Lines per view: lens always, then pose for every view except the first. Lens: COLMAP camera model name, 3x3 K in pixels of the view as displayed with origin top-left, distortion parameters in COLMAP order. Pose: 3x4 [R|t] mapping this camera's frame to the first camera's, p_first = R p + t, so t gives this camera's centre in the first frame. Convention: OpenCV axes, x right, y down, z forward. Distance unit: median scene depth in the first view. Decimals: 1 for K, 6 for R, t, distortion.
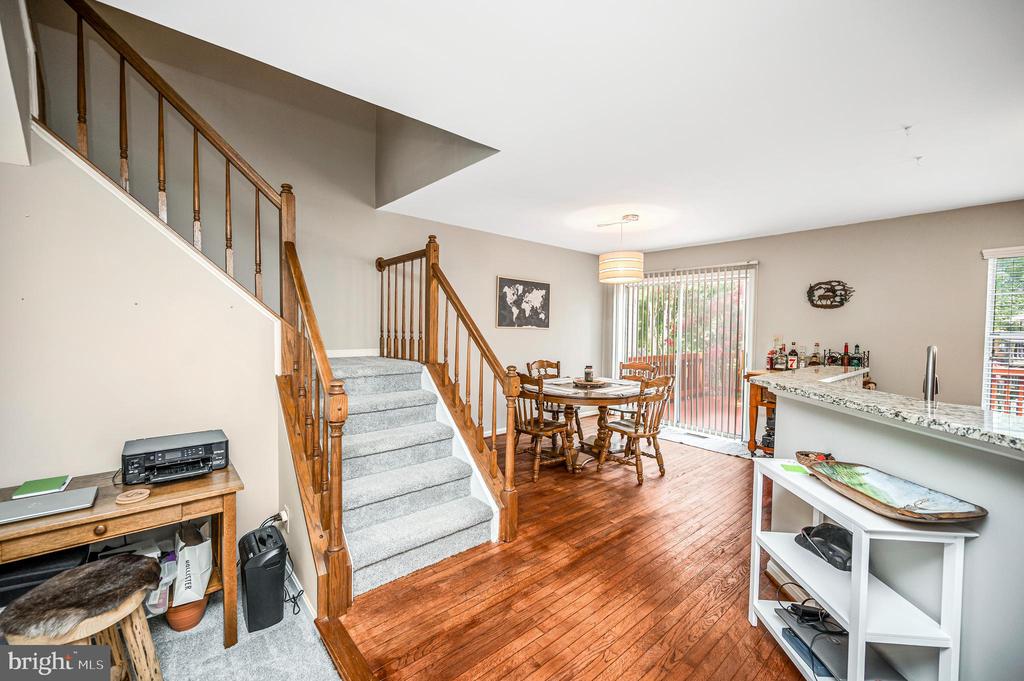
lens RADIAL K [[420.8, 0, 499.0], [0, 420.8, 343.3], [0, 0, 1]] dist [0.006052, -0.001167]
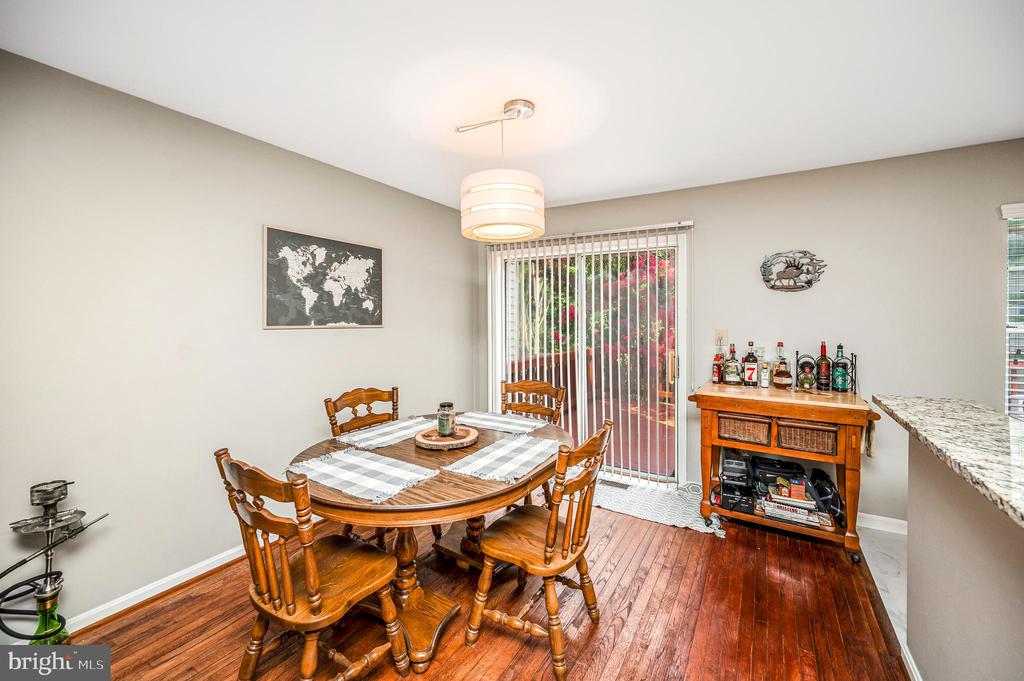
lens RADIAL K [[420.8, 0, 500.0], [0, 420.8, 326.1], [0, 0, 1]] dist [0.006052, -0.001167]
pose [[0.955656, -0.020599, 0.293763, 0.115640], [0.025115, 0.999617, -0.011608, -0.027406], [-0.293412, 0.018471, 0.955808, 0.445480]]
